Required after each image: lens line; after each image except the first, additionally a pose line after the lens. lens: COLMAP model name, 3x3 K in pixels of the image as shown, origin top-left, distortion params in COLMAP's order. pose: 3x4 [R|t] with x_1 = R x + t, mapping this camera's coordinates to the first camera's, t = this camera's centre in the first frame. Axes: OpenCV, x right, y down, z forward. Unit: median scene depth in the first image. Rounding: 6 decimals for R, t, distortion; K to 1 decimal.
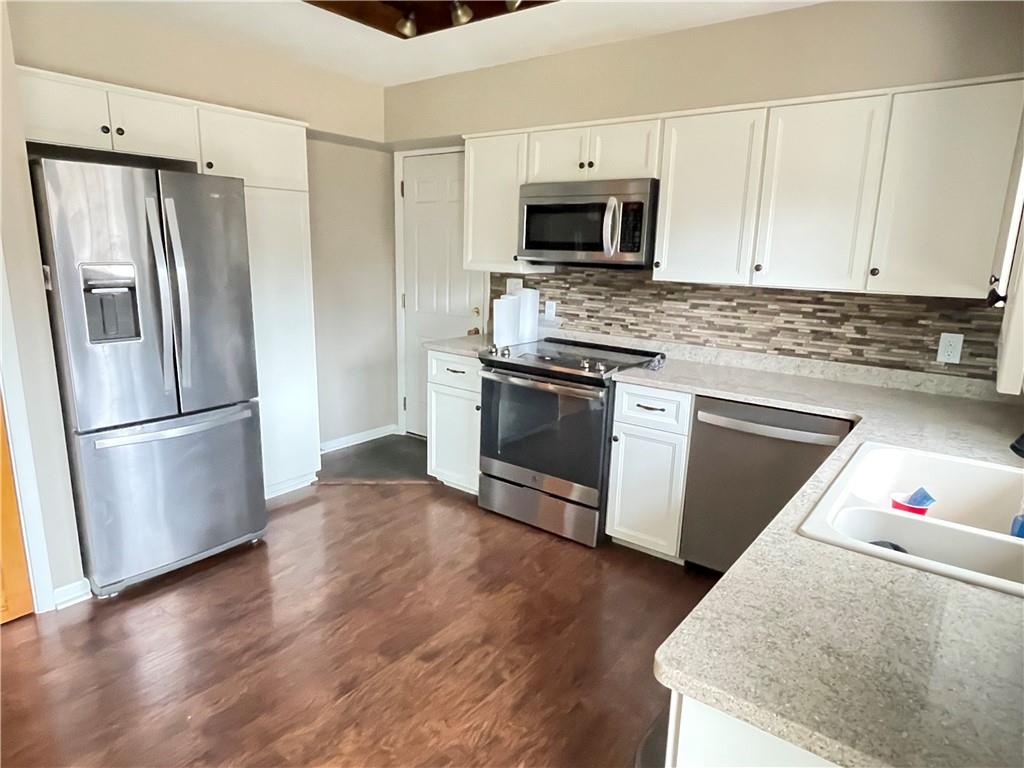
lens RADIAL K [[618.1, 0, 510.8], [0, 618.1, 393.3], [0, 0, 1]] dist [0.005388, -0.020627]
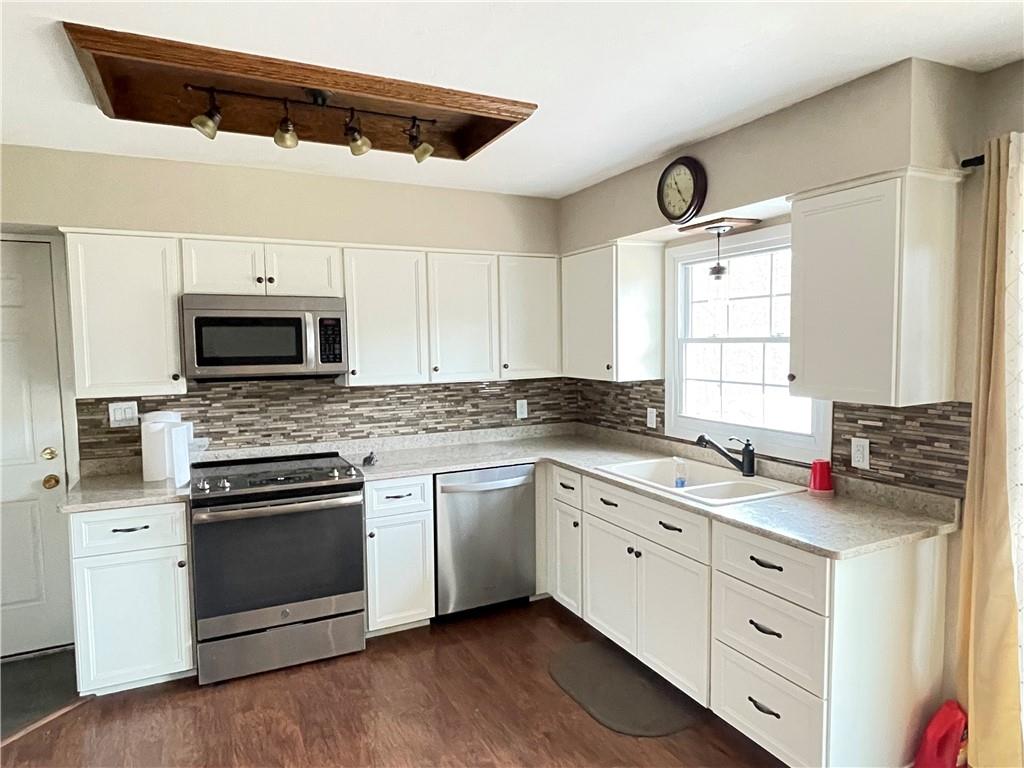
lens RADIAL K [[618.1, 0, 510.2], [0, 618.1, 387.6], [0, 0, 1]] dist [0.005388, -0.020627]
pose [[0.442568, -0.101722, 0.890947, -0.616962], [0.227076, 0.973876, -0.001607, -0.112613], [-0.867508, 0.203024, 0.454105, 0.247446]]
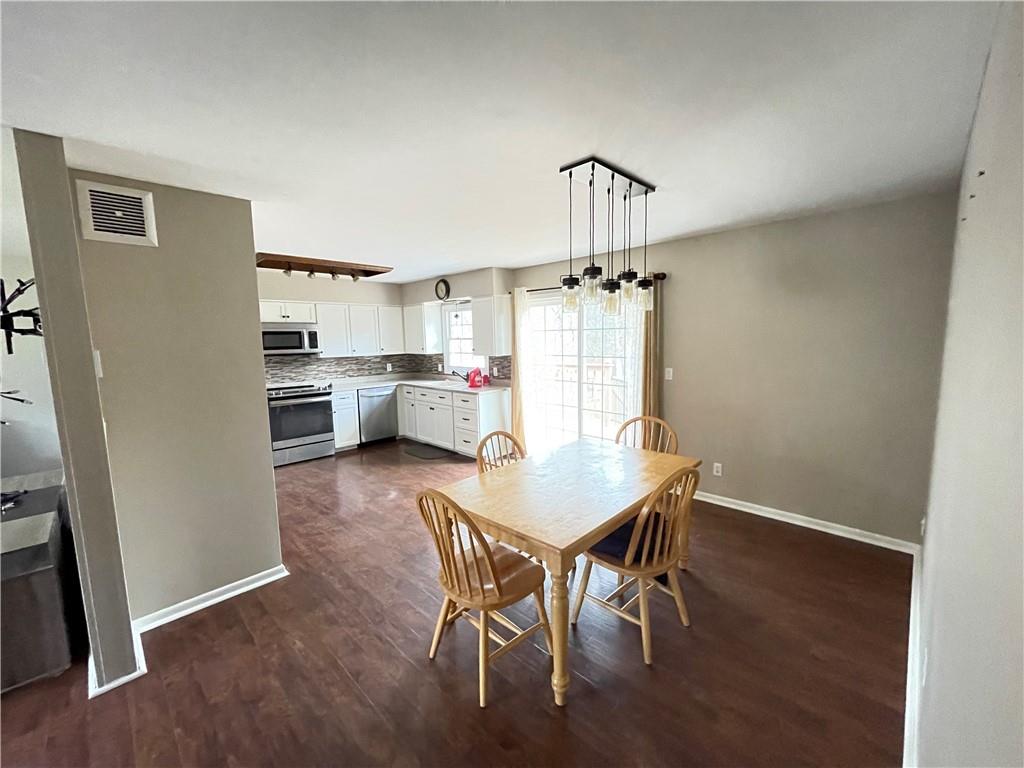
lens RADIAL K [[414.0, 0, 511.7], [0, 414.0, 385.5], [0, 0, 1]] dist [0.002601, -0.000424]
pose [[0.125047, -0.149597, 0.980808, -1.521934], [0.245223, 0.962556, 0.115549, -0.064145], [-0.961368, 0.226068, 0.157050, -0.112259]]
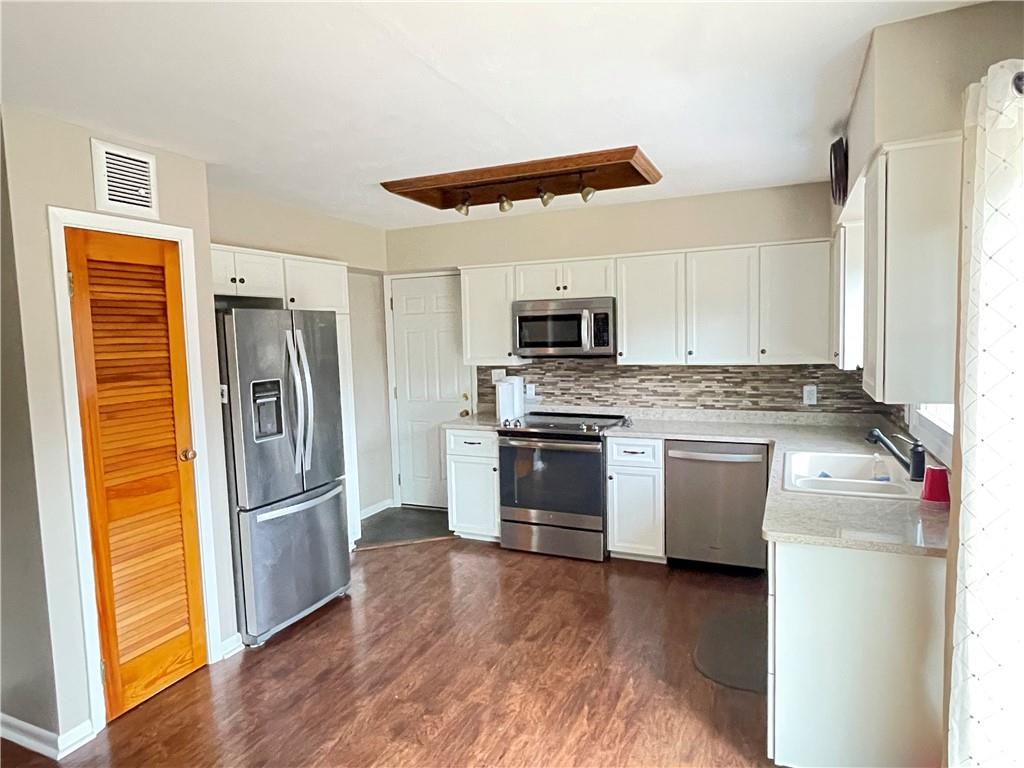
lens RADIAL K [[618.1, 0, 514.1], [0, 618.1, 387.8], [0, 0, 1]] dist [0.005388, -0.020627]
pose [[0.970688, -0.073465, 0.228839, -0.332670], [0.104673, 0.986318, -0.127360, 0.026765], [-0.216351, 0.147580, 0.965097, -0.320003]]
